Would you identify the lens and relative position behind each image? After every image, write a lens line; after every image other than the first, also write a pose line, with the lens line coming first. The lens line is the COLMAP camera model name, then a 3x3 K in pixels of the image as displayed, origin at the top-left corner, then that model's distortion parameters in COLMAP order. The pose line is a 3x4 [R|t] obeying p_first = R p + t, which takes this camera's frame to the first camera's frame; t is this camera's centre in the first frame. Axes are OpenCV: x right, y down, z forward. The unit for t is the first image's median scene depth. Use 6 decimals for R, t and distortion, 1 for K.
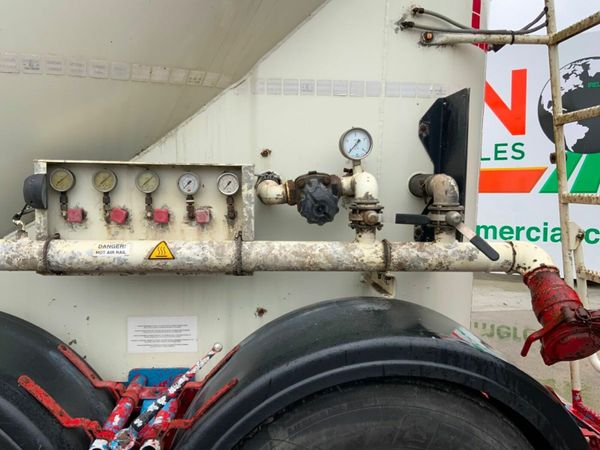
lens RADIAL K [[498.5, 0, 300.0], [0, 498.5, 225.0], [0, 0, 1]] dist [0.122205, -0.261812]
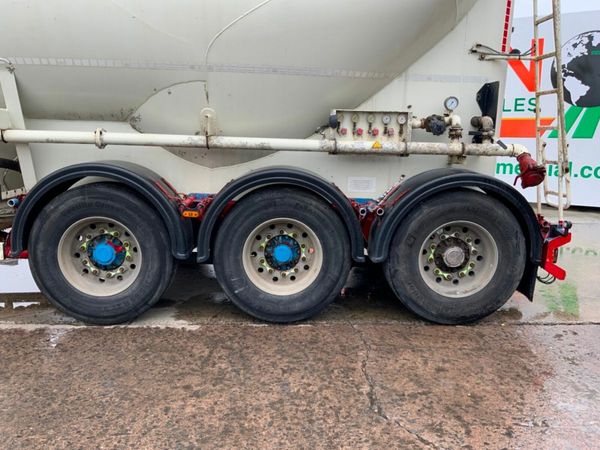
lens RADIAL K [[498.5, 0, 300.0], [0, 498.5, 225.0], [0, 0, 1]] dist [0.122205, -0.261812]
pose [[0.999341, 0.020157, -0.030171, -0.559338], [-0.017117, 0.995056, 0.097829, 0.207641], [0.031994, -0.097248, 0.994746, -1.583192]]
